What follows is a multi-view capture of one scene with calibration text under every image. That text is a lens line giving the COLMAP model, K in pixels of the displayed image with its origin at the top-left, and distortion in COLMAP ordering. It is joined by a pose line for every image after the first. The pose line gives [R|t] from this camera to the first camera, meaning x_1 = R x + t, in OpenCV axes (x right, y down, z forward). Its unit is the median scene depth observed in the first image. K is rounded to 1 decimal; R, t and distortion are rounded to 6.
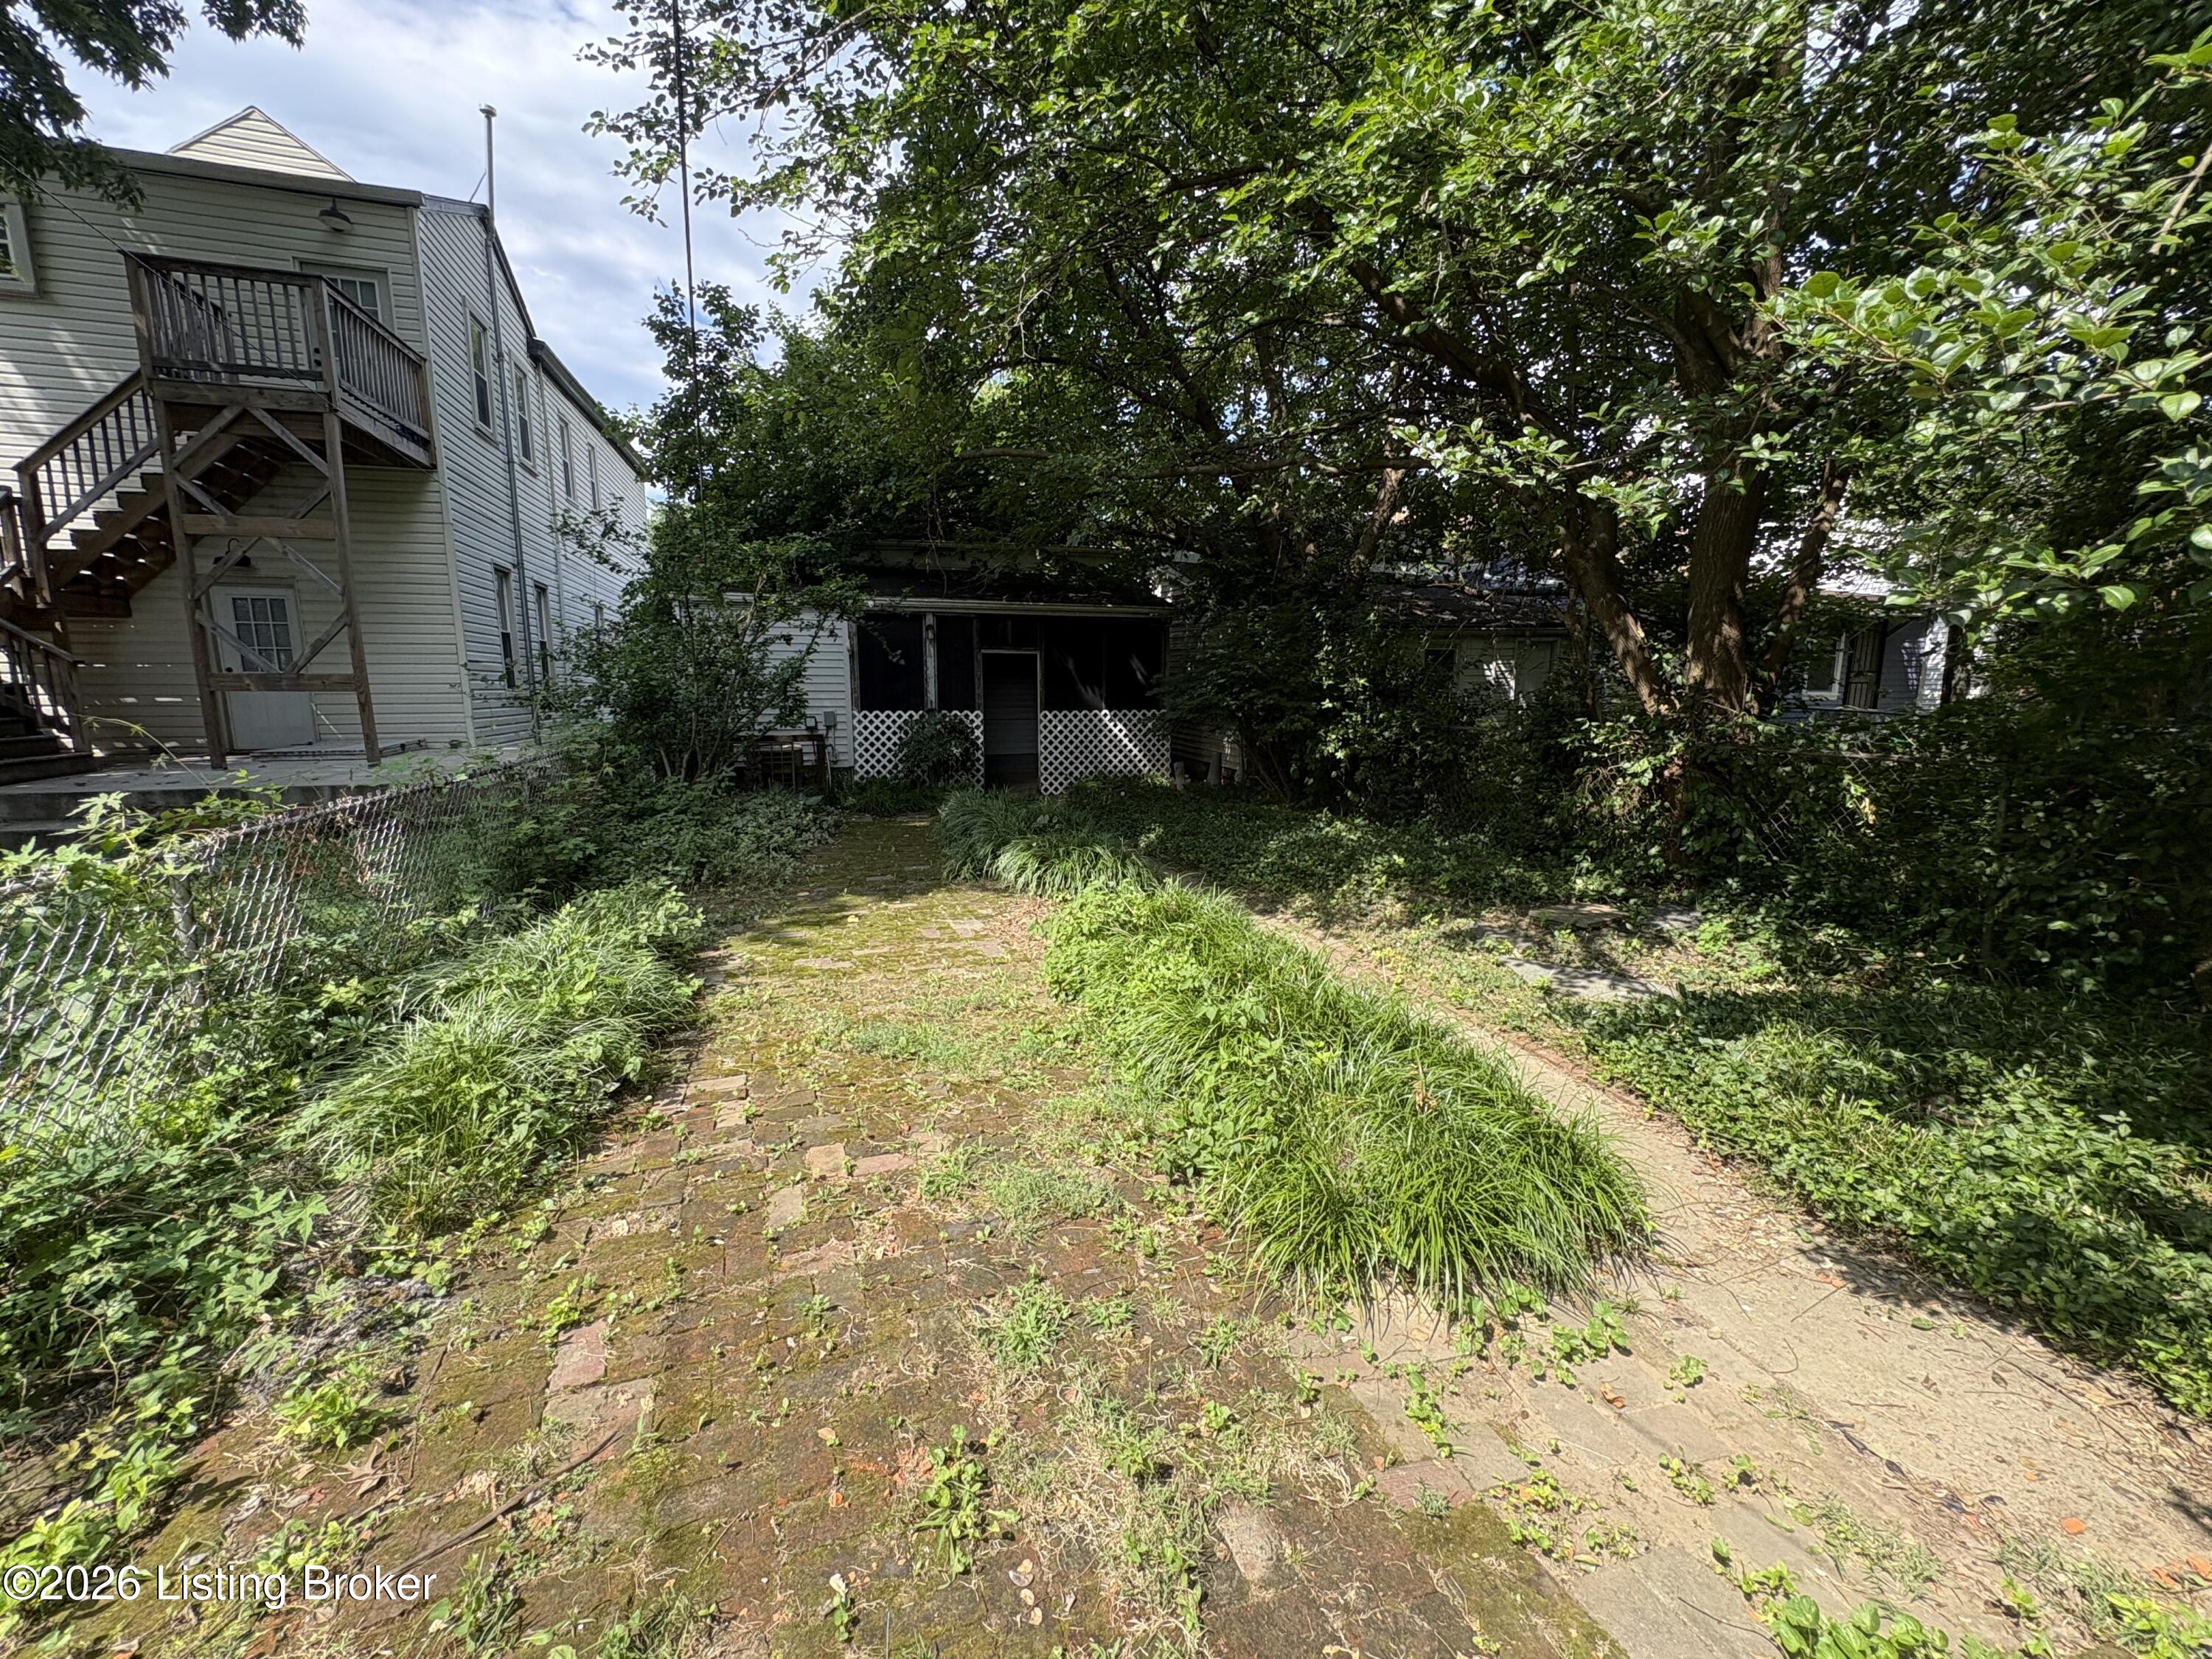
lens RADIAL K [[885.7, 0, 1110.8], [0, 885.7, 833.1], [0, 0, 1]] dist [-0.000977, -0.000164]
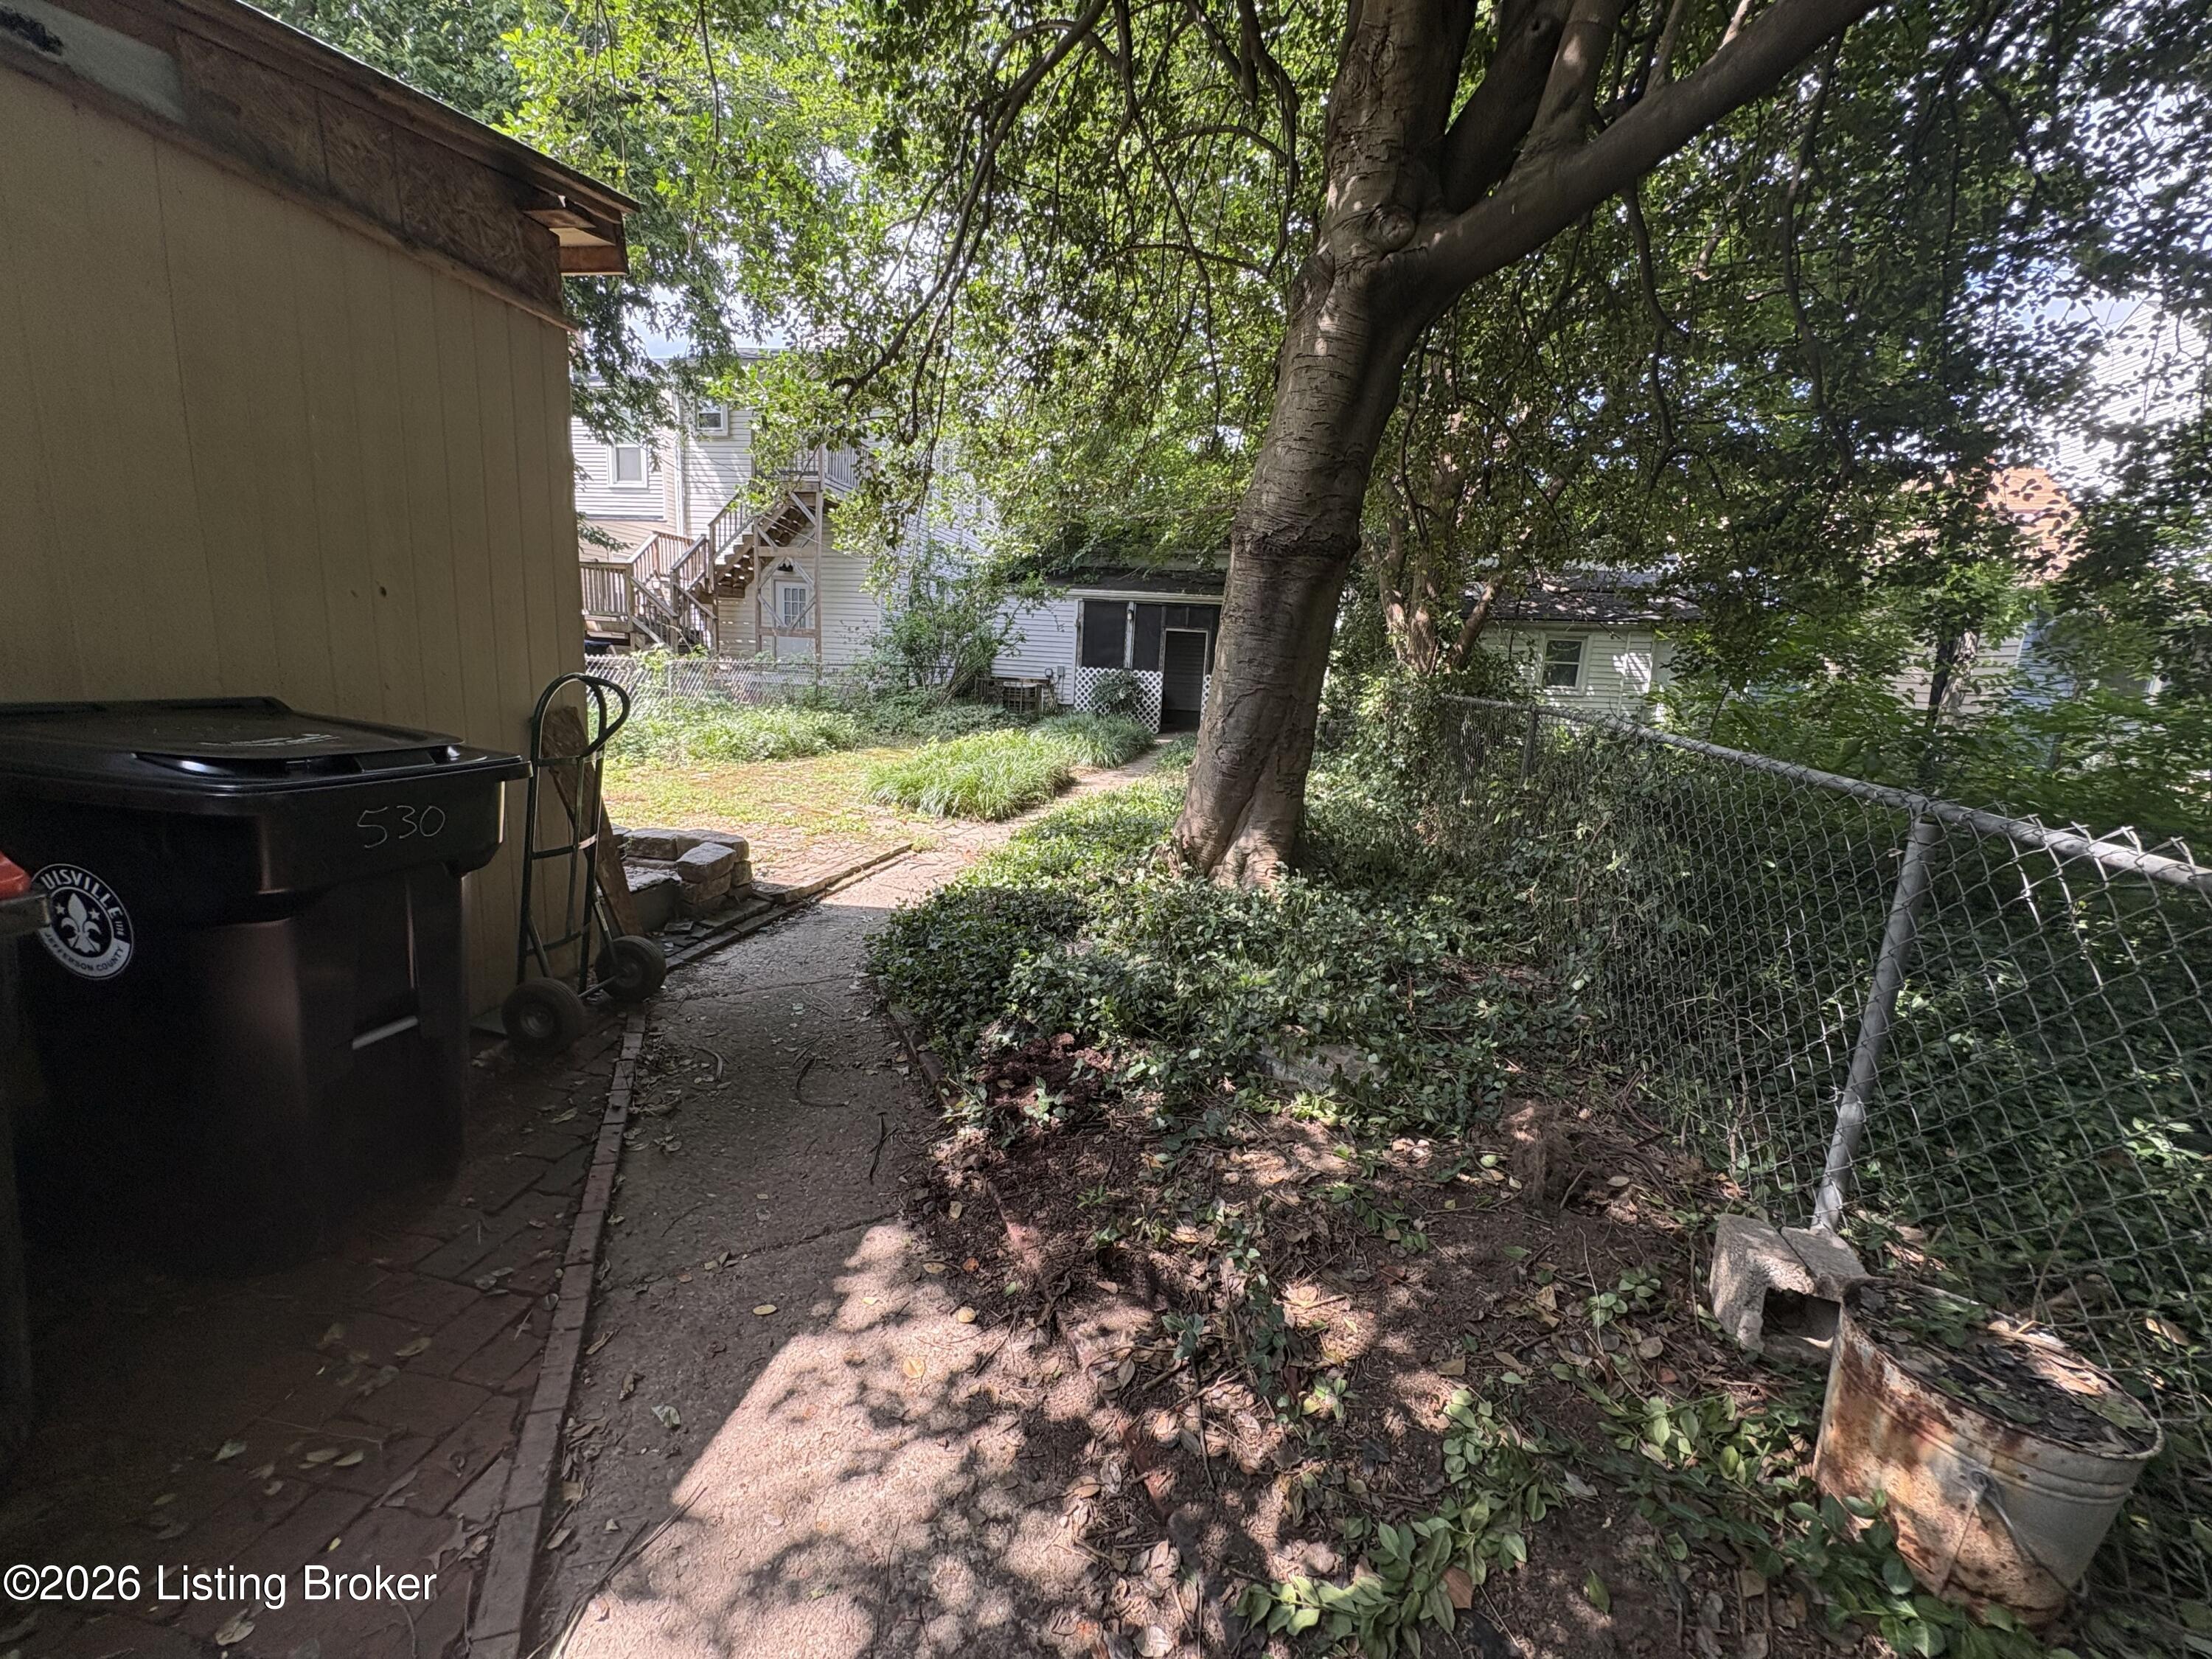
lens RADIAL K [[885.7, 0, 1104.2], [0, 885.7, 831.3], [0, 0, 1]] dist [-0.000977, -0.000164]
pose [[0.872082, 0.136685, -0.469884, 0.607289], [-0.130153, 0.990401, 0.046541, 0.076508], [0.471735, 0.020569, 0.881500, -0.355842]]
